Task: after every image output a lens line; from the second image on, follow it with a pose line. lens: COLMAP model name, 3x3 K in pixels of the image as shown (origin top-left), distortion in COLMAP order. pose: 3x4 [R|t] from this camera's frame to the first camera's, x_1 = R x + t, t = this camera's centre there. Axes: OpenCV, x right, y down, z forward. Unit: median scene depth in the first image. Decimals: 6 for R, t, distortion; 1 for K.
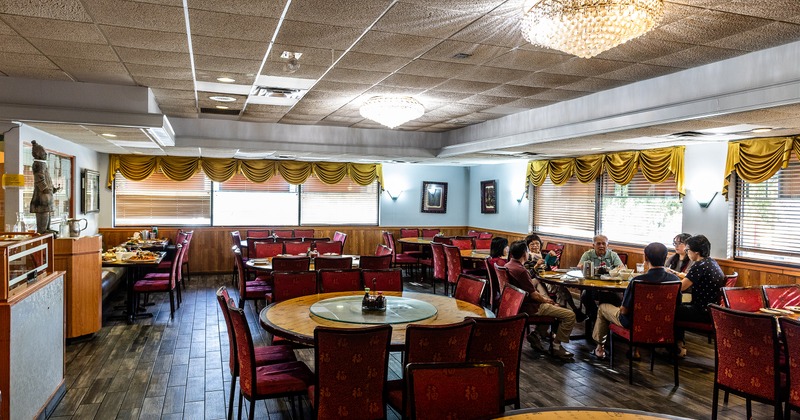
lens RADIAL K [[545.7, 0, 395.6], [0, 545.7, 209.0], [0, 0, 1]] dist [0.024373, -0.002724]
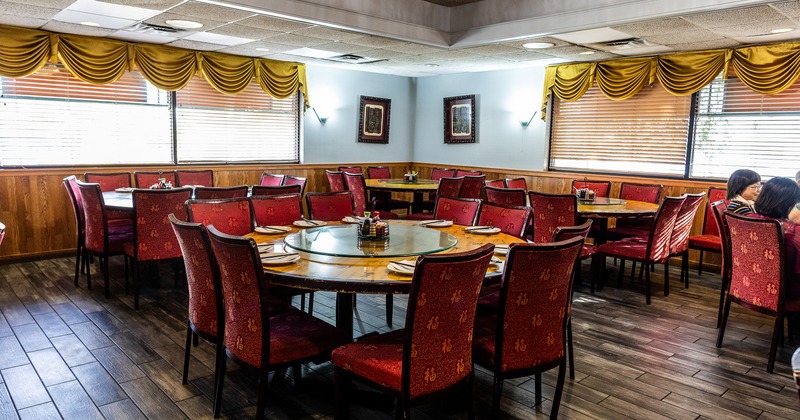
lens RADIAL K [[545.7, 0, 395.6], [0, 545.7, 209.0], [0, 0, 1]] dist [0.024373, -0.002724]
pose [[0.921172, -0.045344, 0.386506, -0.186954], [0.001752, 0.993662, 0.112397, 0.013179], [-0.389153, -0.102859, 0.915413, 0.373299]]
